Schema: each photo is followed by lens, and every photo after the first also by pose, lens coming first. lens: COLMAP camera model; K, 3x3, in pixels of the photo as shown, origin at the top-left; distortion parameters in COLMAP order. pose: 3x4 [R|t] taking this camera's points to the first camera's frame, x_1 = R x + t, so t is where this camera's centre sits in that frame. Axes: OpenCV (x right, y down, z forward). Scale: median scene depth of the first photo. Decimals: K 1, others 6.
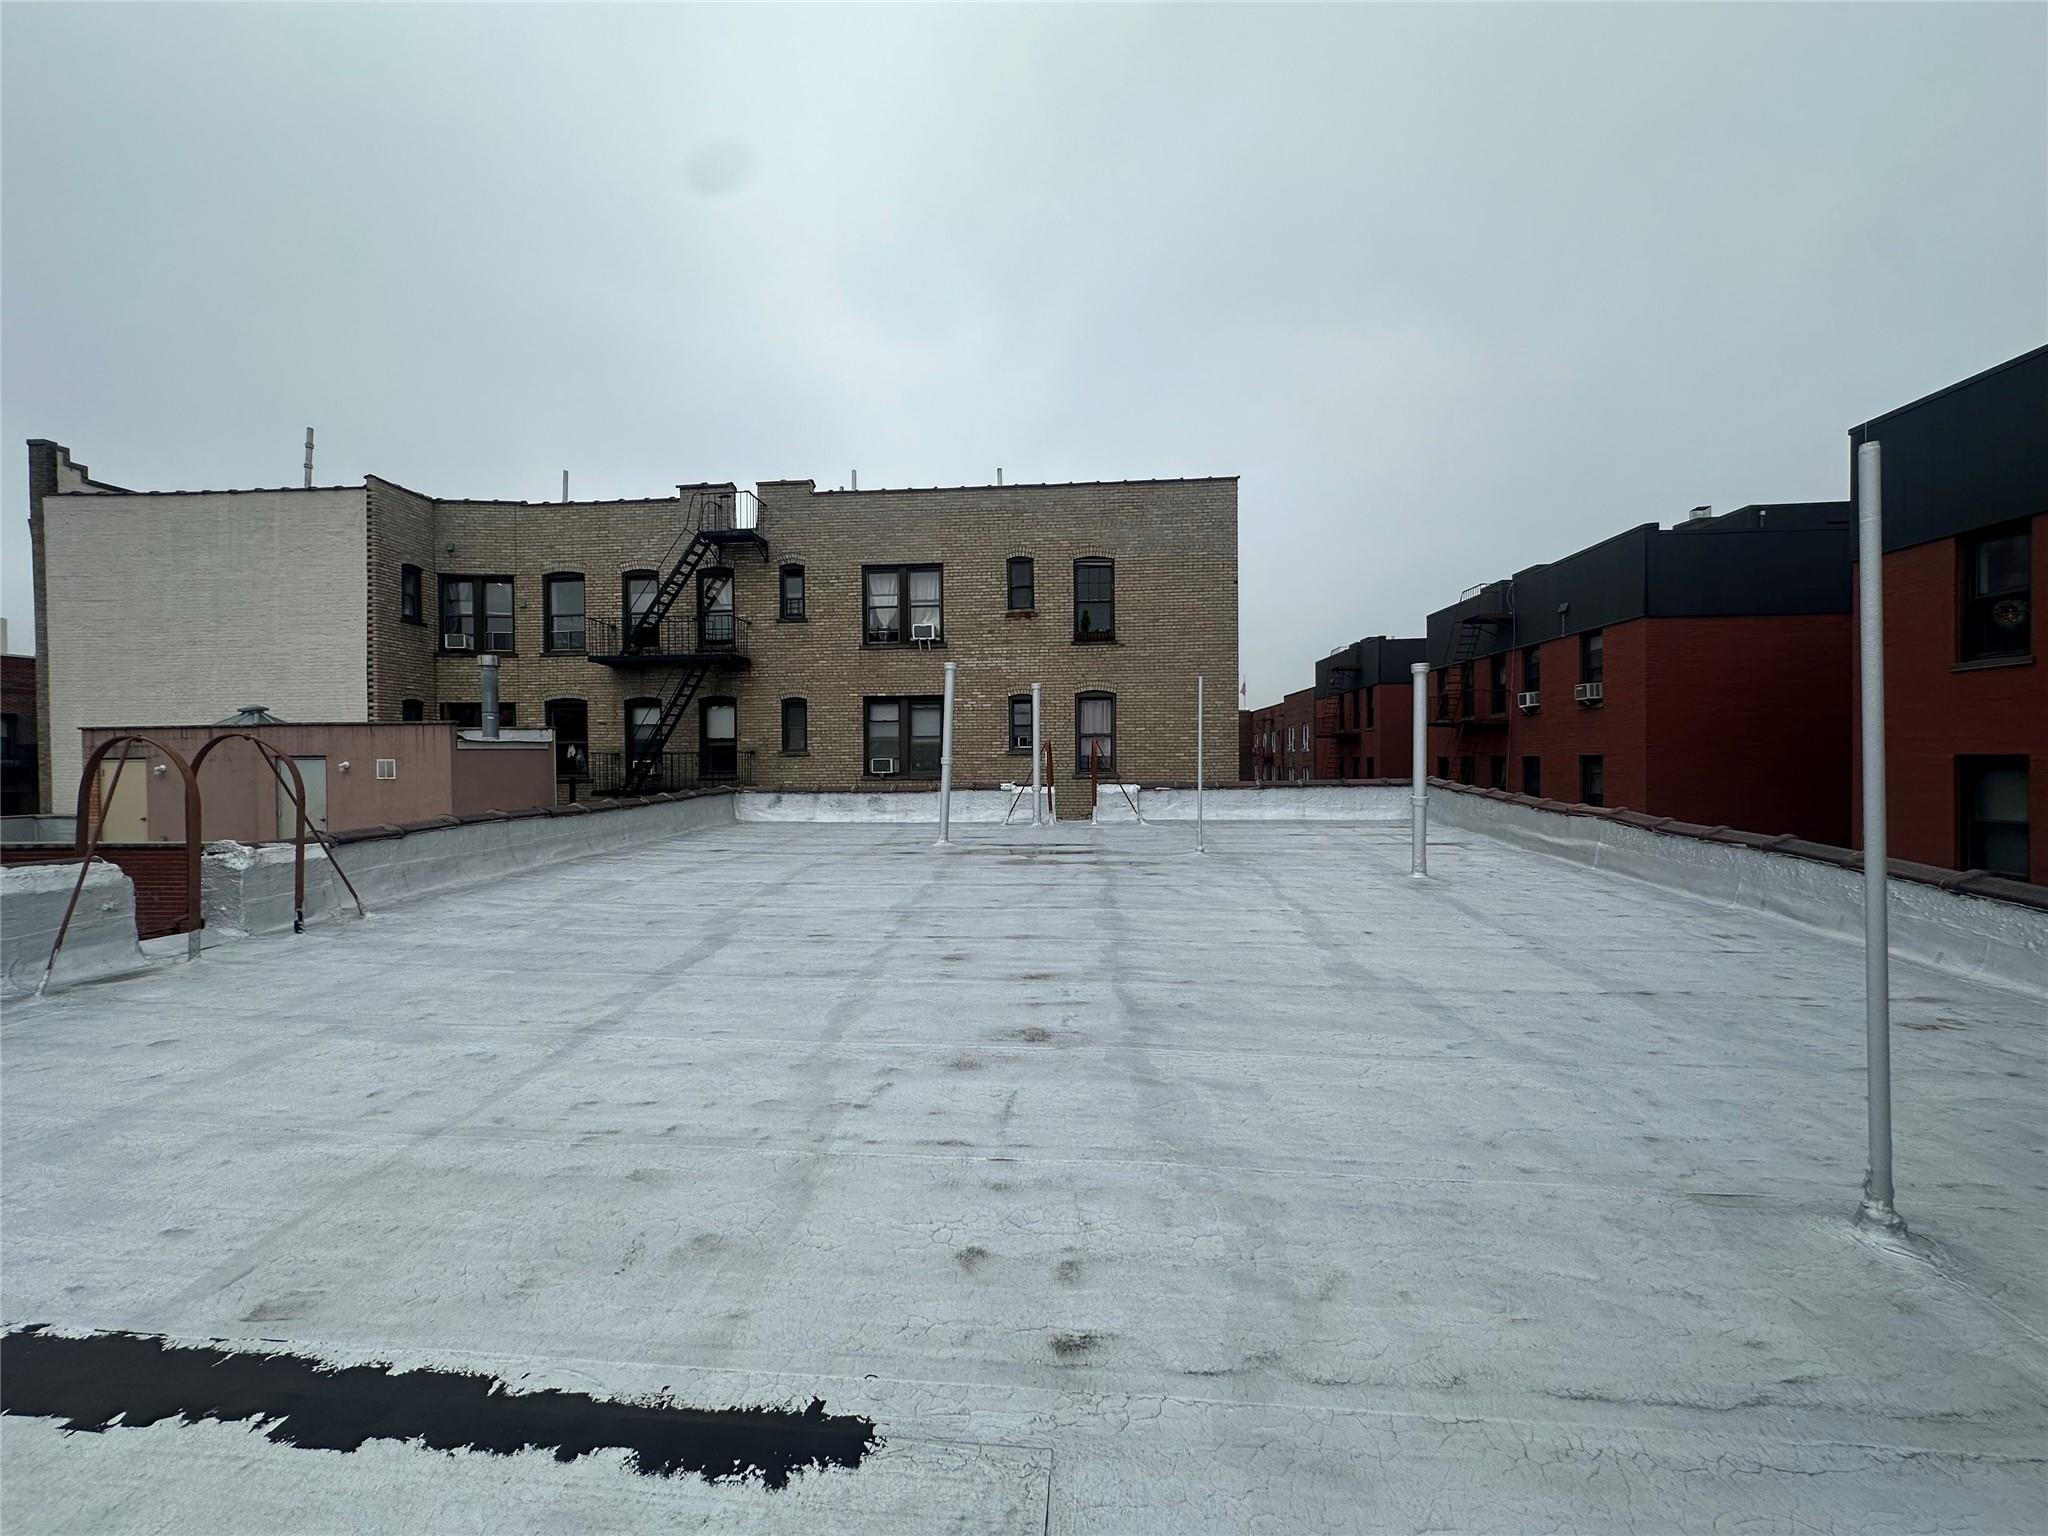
lens RADIAL K [[816.5, 0, 1020.6], [0, 816.5, 768.3], [0, 0, 1]] dist [0.003532, 0.000291]
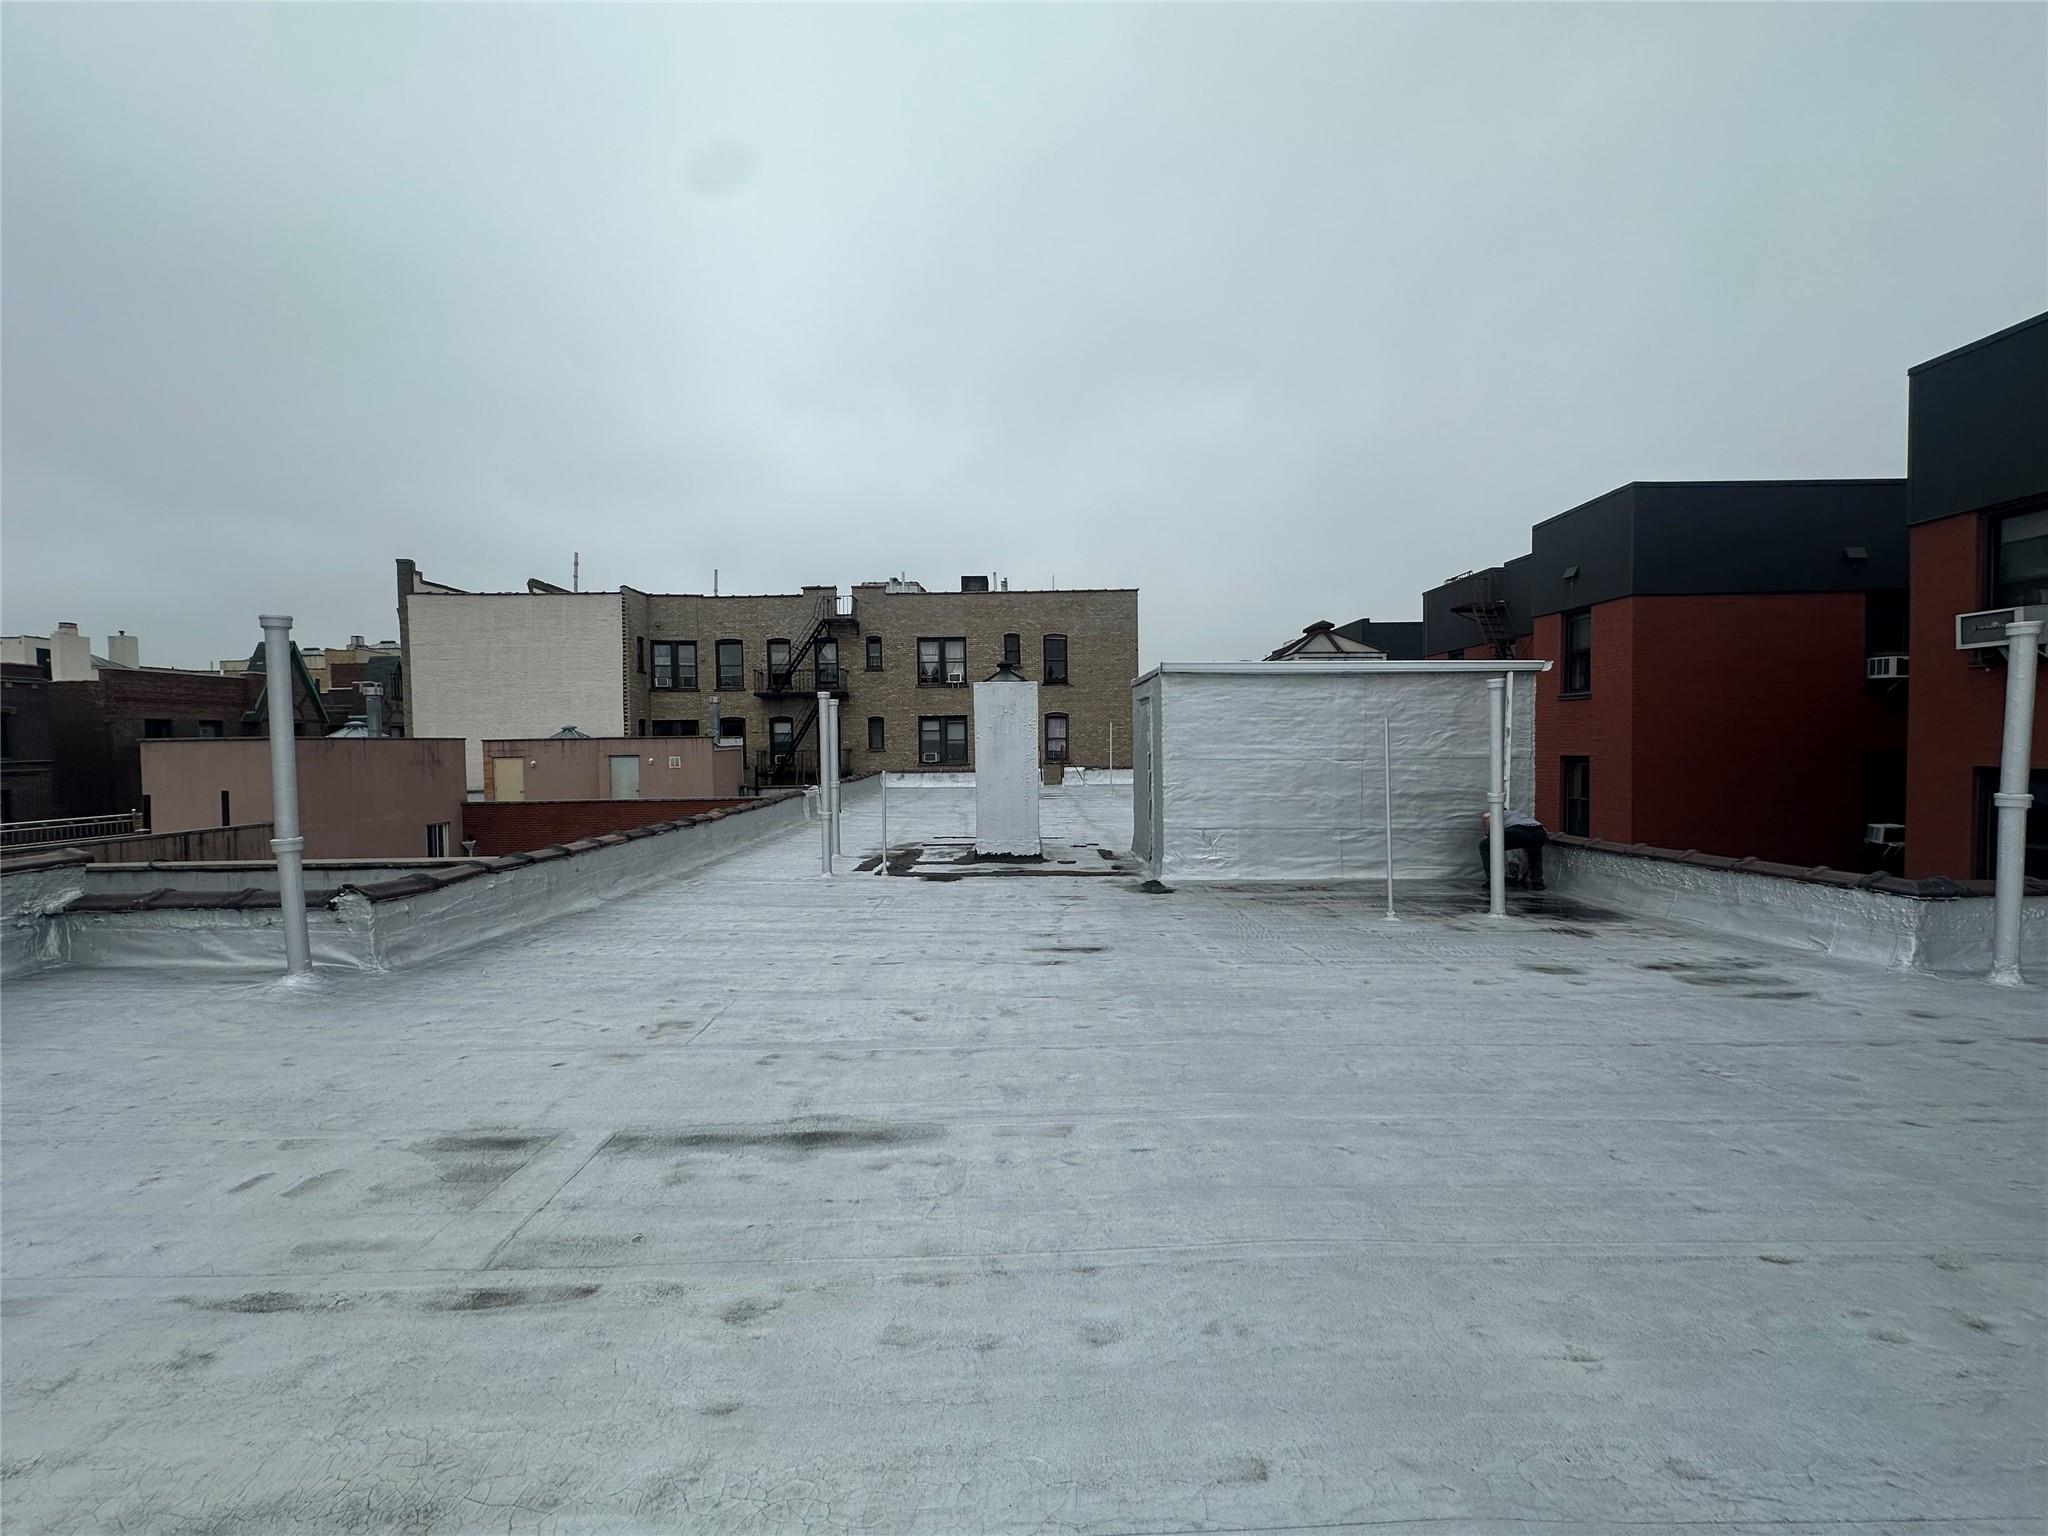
lens RADIAL K [[816.5, 0, 1024.6], [0, 816.5, 771.4], [0, 0, 1]] dist [0.003532, 0.000291]
pose [[0.996341, -0.009734, 0.084910, -0.118615], [0.007702, 0.999677, 0.024218, -0.013354], [-0.085118, -0.023475, 0.996094, -0.685302]]
